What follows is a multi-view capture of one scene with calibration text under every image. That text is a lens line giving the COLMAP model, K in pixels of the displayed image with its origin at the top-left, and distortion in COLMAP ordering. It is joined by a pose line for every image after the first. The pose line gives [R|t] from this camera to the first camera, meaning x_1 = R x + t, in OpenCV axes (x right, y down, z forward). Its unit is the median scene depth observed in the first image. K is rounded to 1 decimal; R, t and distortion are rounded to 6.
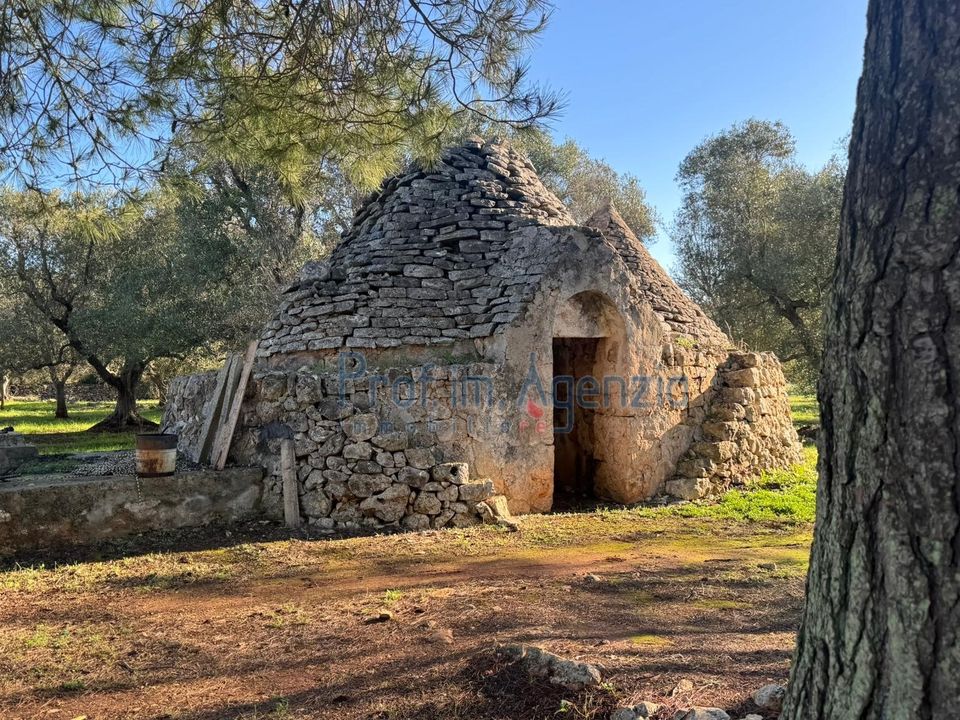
lens RADIAL K [[815.4, 0, 504.1], [0, 815.4, 376.9], [0, 0, 1]] dist [0.158199, -0.233672]
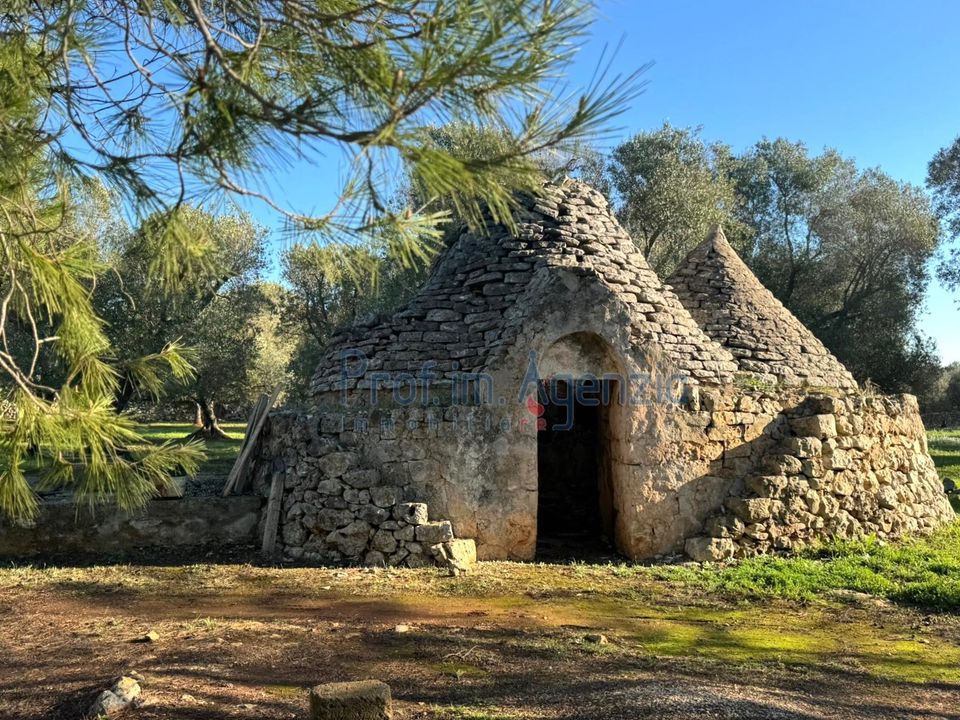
lens RADIAL K [[845.9, 0, 511.7], [0, 845.9, 363.9], [0, 0, 1]] dist [0.161060, -0.251406]
pose [[0.916600, -0.003139, -0.399794, 0.434912], [-0.016625, 0.998805, -0.045958, -0.020507], [0.399460, 0.048771, 0.915452, 0.054976]]
